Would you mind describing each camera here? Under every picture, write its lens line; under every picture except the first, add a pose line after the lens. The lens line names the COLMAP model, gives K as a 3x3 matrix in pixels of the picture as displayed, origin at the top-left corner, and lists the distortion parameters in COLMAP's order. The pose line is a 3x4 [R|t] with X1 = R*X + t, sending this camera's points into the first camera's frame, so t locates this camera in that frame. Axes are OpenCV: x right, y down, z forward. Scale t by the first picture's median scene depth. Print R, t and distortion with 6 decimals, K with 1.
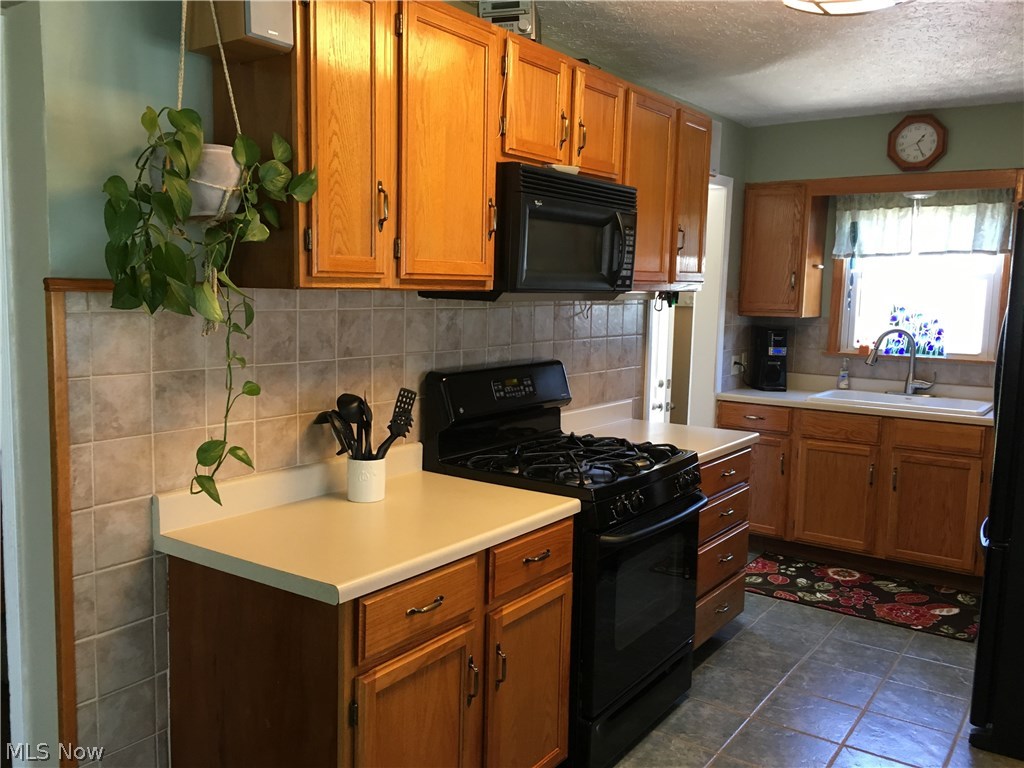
lens RADIAL K [[877.1, 0, 512.0], [0, 877.1, 384.0], [0, 0, 1]] dist [0.076970, -0.097193]
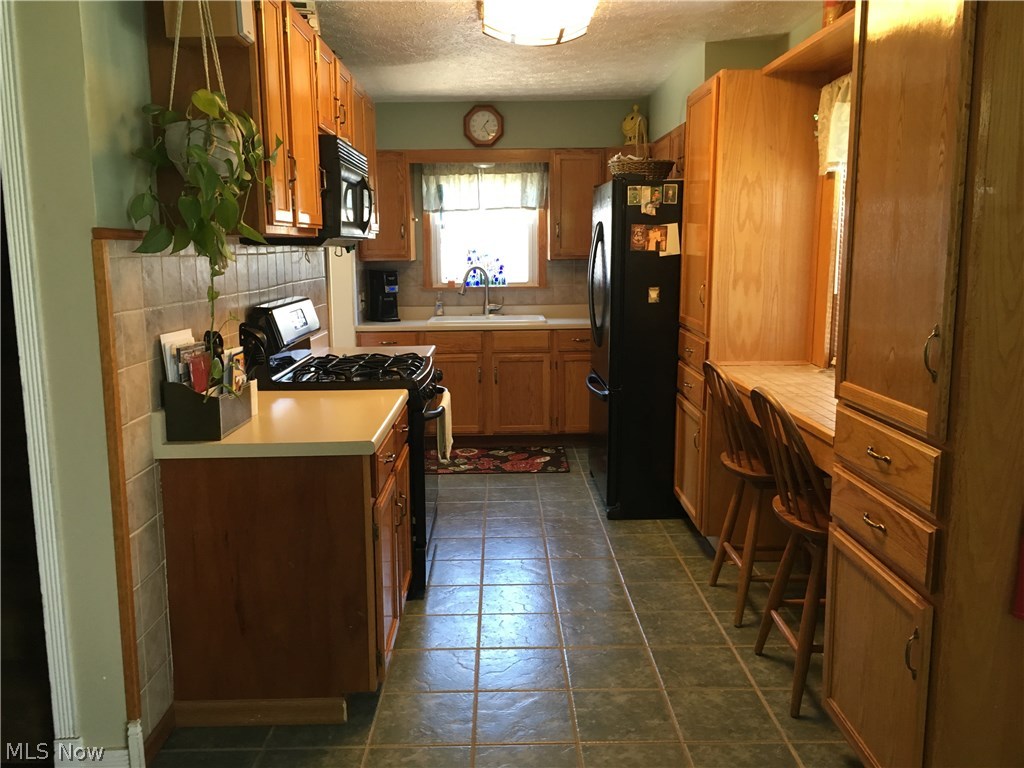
lens RADIAL K [[877.1, 0, 512.0], [0, 877.1, 384.0], [0, 0, 1]] dist [0.076970, -0.097193]
pose [[0.808902, -0.120272, 0.575510, -0.320061], [0.093674, 0.992713, 0.075798, 0.019491], [-0.580433, -0.007402, 0.814274, -0.114546]]
